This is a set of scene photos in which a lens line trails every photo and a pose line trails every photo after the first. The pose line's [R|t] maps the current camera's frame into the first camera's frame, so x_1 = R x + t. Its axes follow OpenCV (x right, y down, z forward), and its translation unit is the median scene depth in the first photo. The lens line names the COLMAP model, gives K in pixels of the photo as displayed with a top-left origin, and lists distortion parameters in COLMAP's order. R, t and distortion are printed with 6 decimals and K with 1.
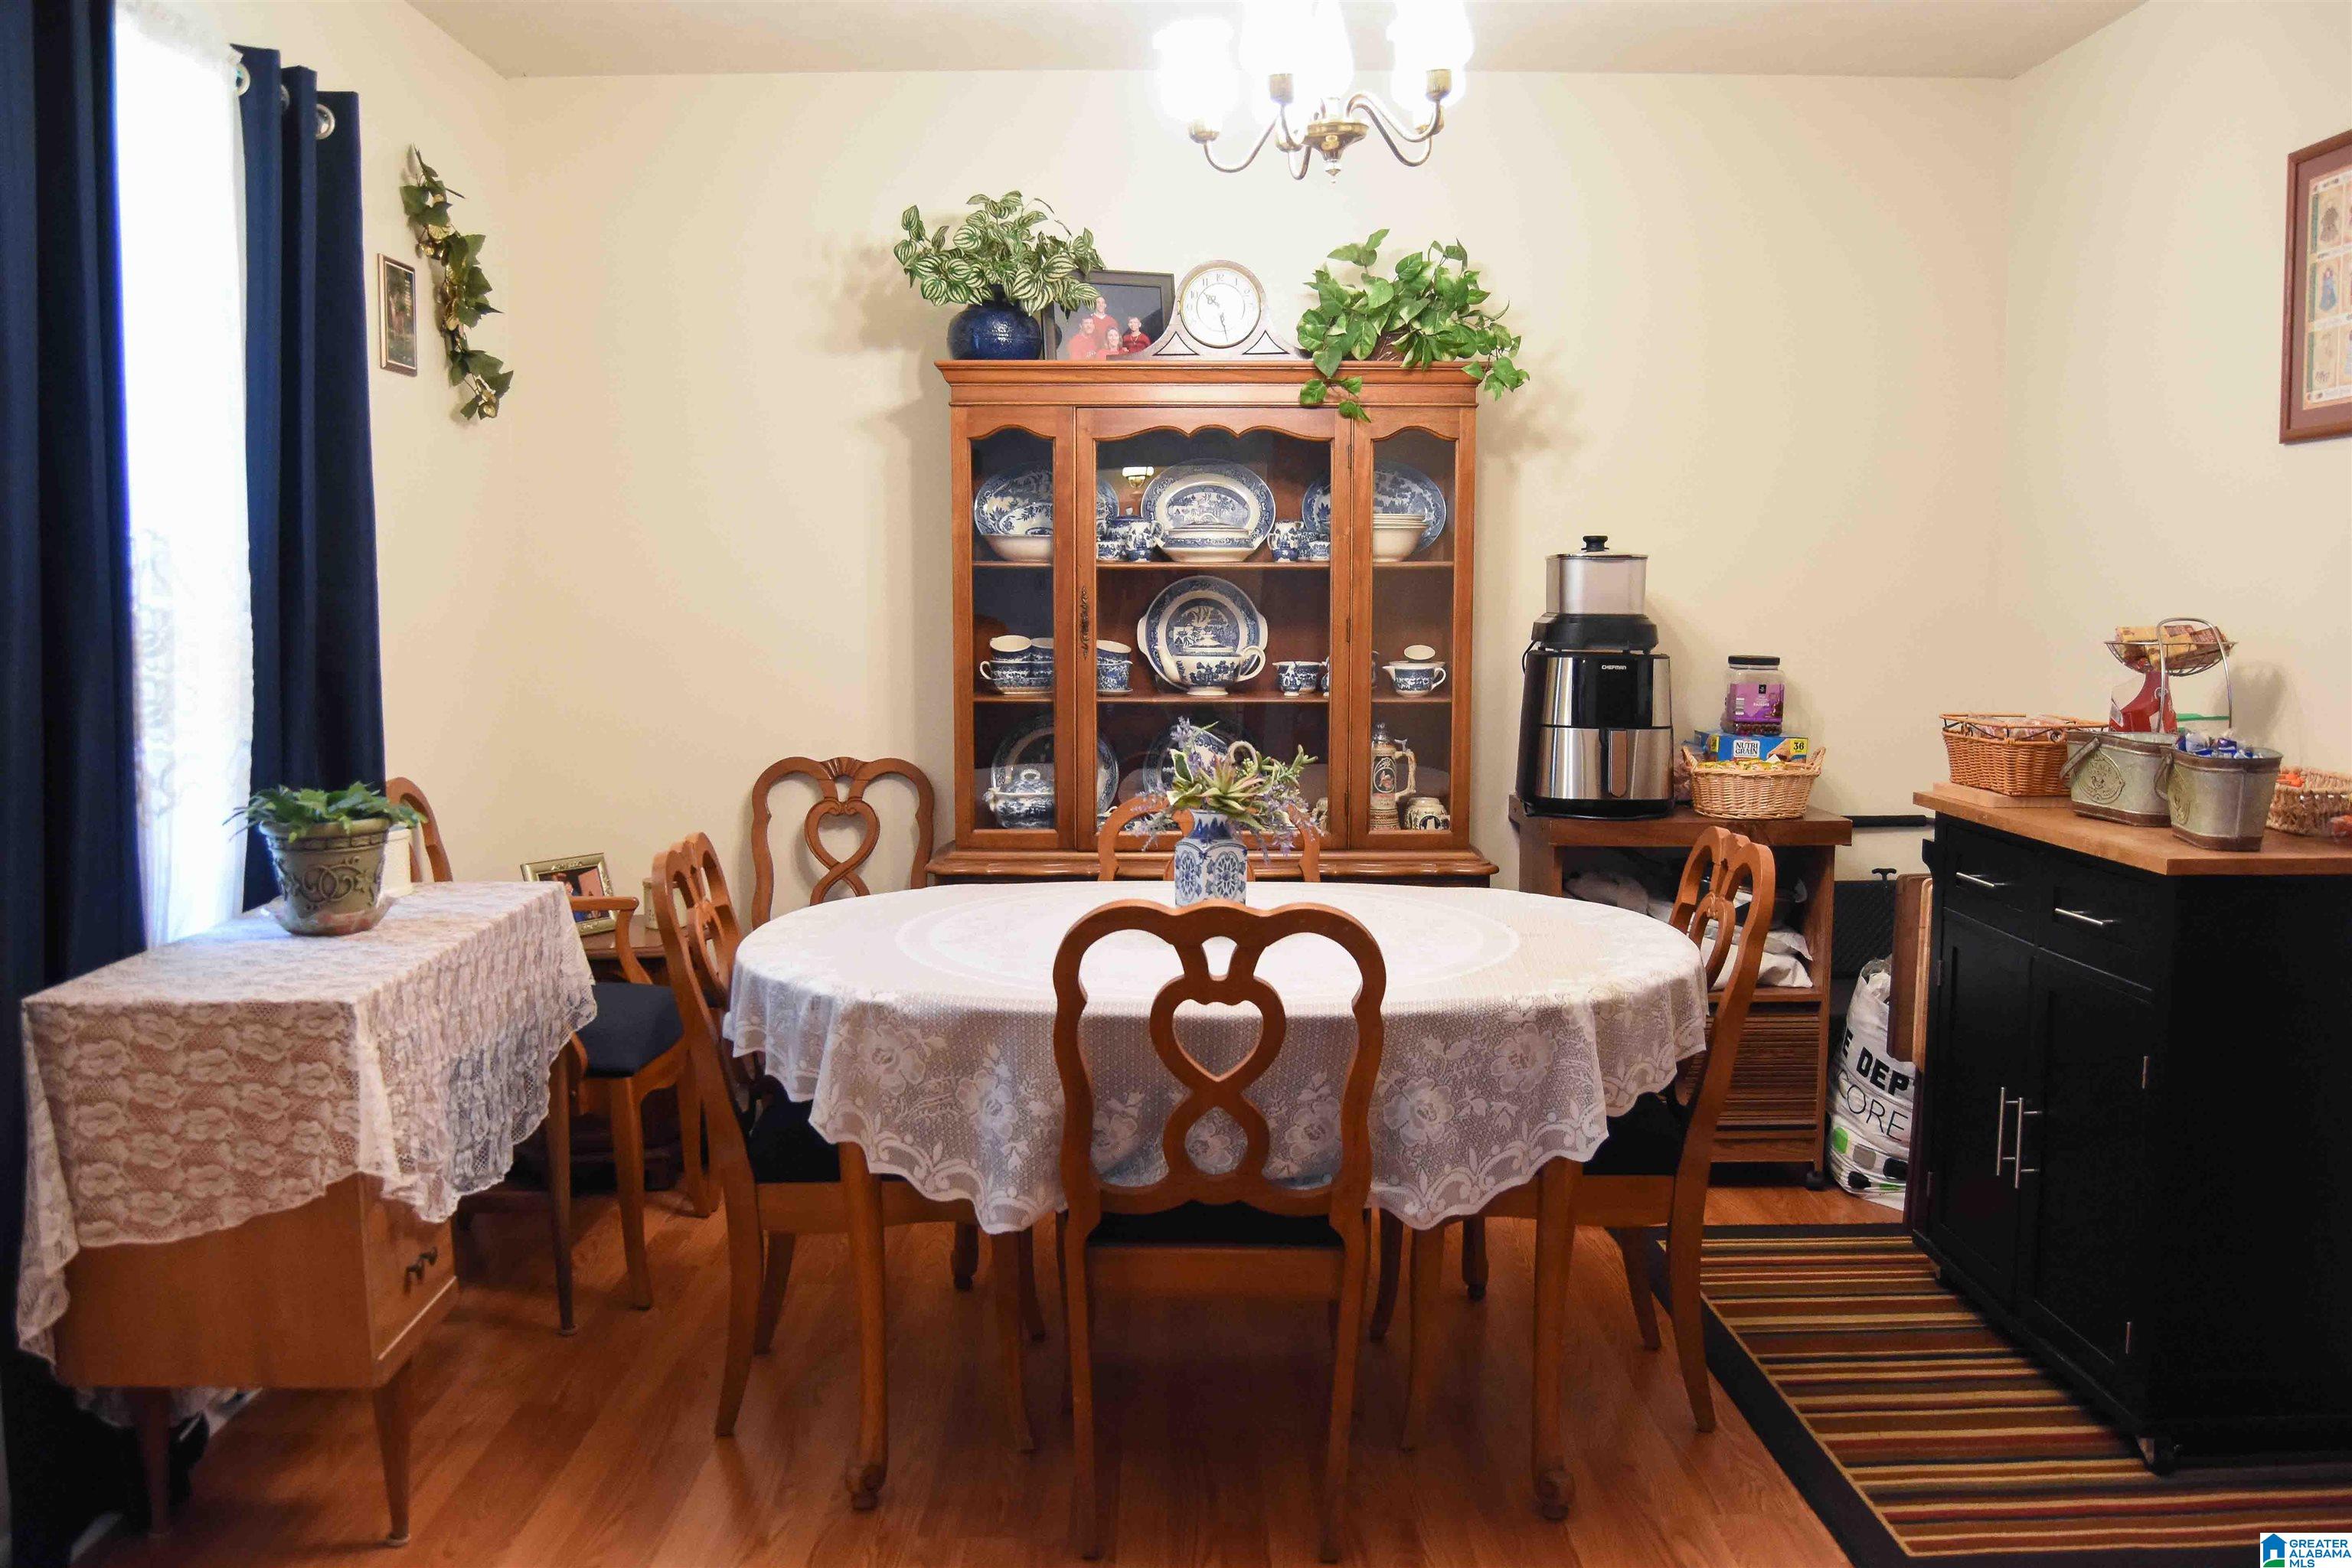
lens RADIAL K [[1911.6, 0, 1176.0], [0, 1911.6, 784.0], [0, 0, 1]] dist [-0.069633, 0.000719]
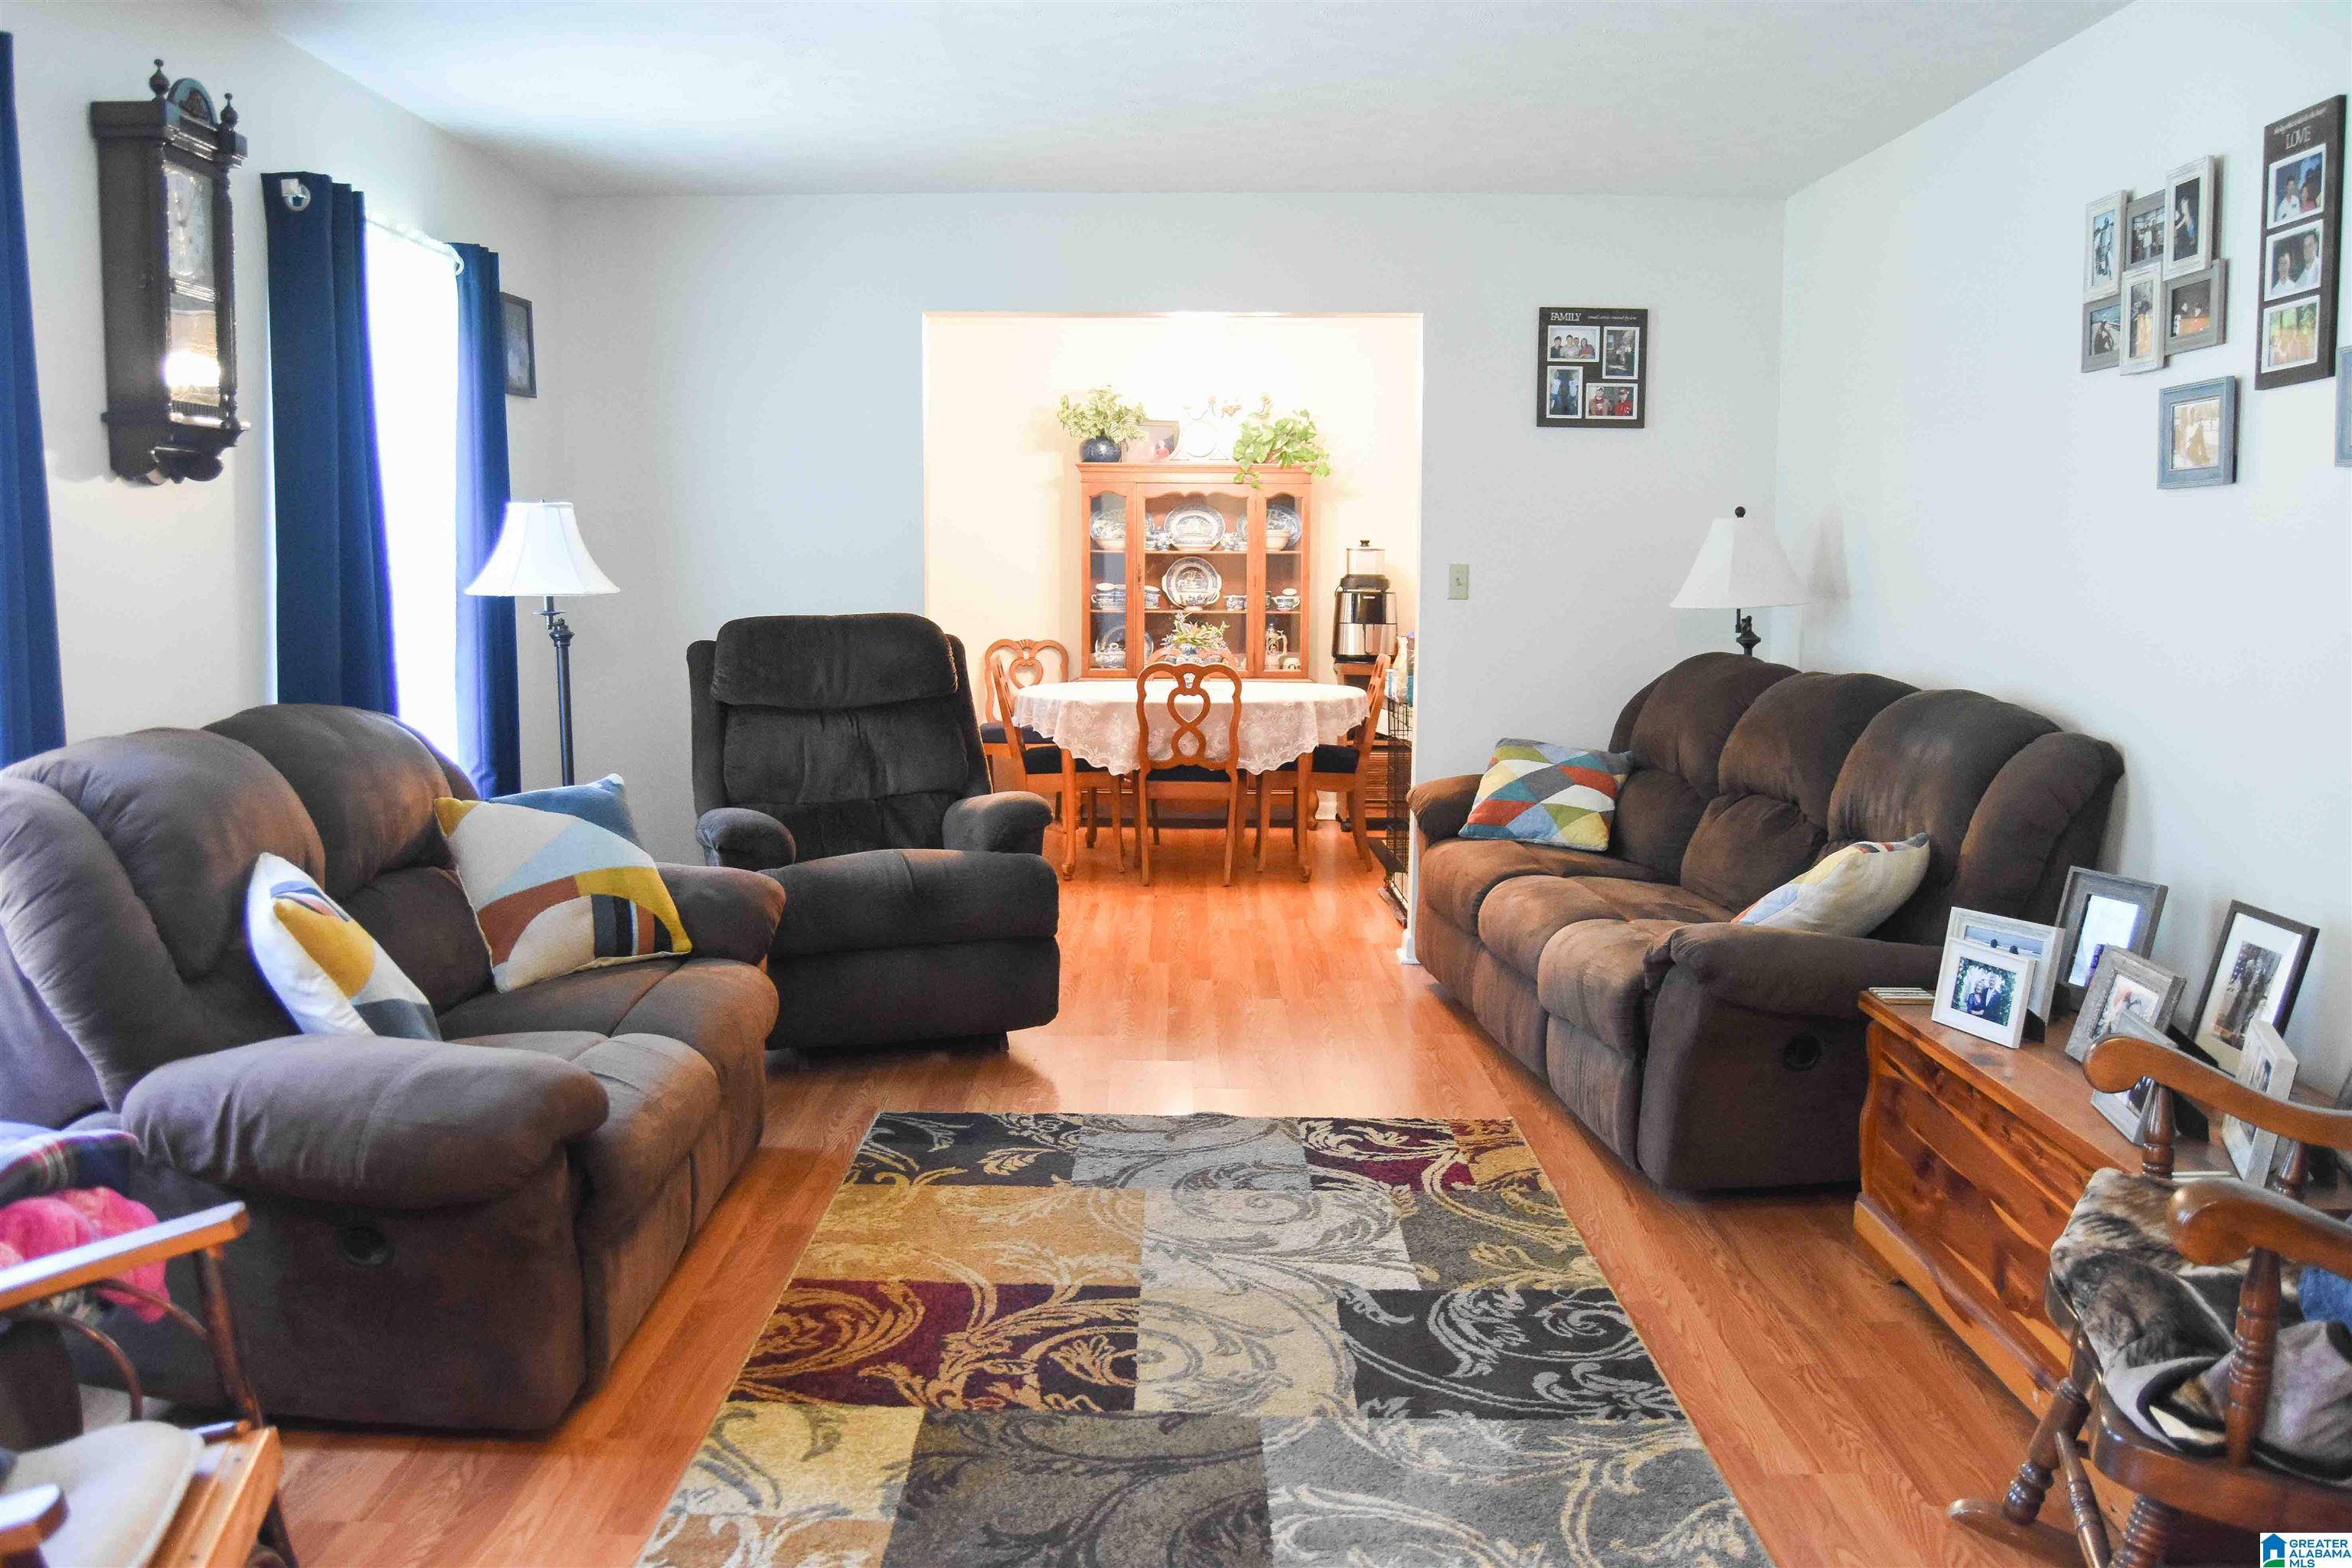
lens RADIAL K [[1911.6, 0, 1176.0], [0, 1911.6, 784.0], [0, 0, 1]] dist [-0.069633, 0.000719]
pose [[0.999945, 0.004966, -0.009275, 0.018802], [-0.004819, 0.999863, 0.015811, 0.128716], [0.009352, -0.015765, 0.999832, -1.311213]]
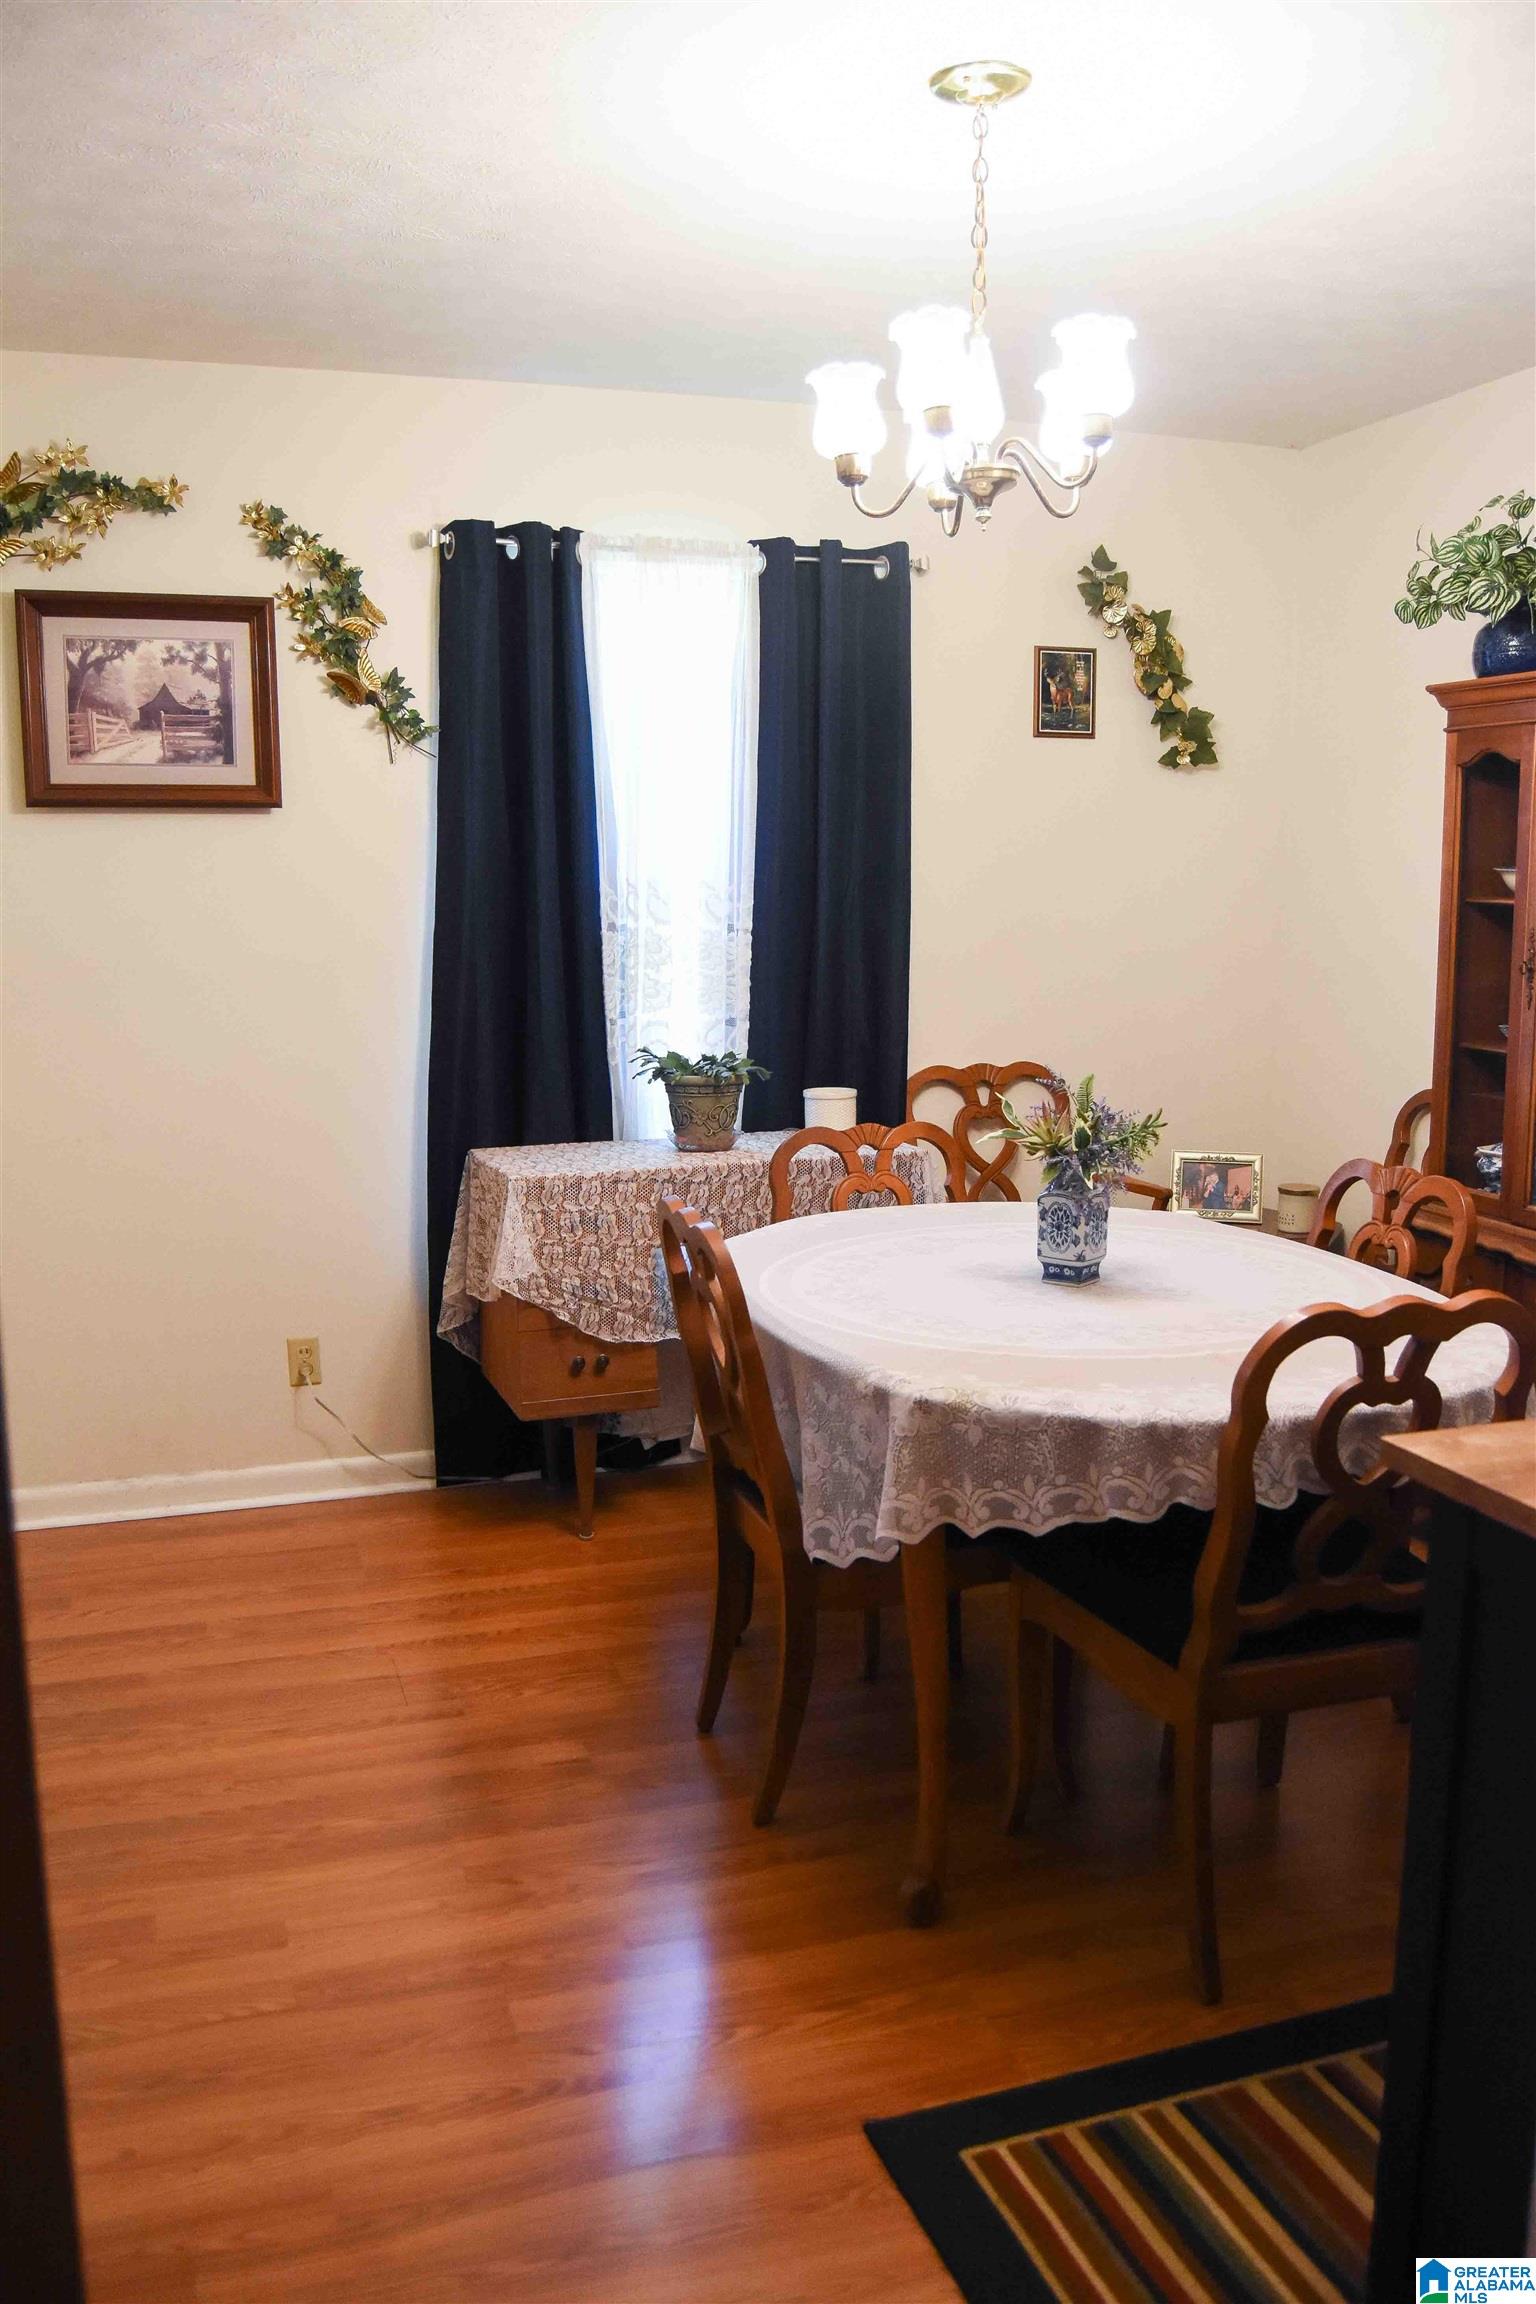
lens RADIAL K [[1872.6, 0, 768.0], [0, 1872.6, 1152.0], [0, 0, 1]] dist [-0.069633, 0.000719]
pose [[0.315822, 0.139691, -0.938479, 0.672814], [-0.096811, 0.988685, 0.114585, -0.066170], [0.943867, 0.054666, 0.325772, 0.403826]]
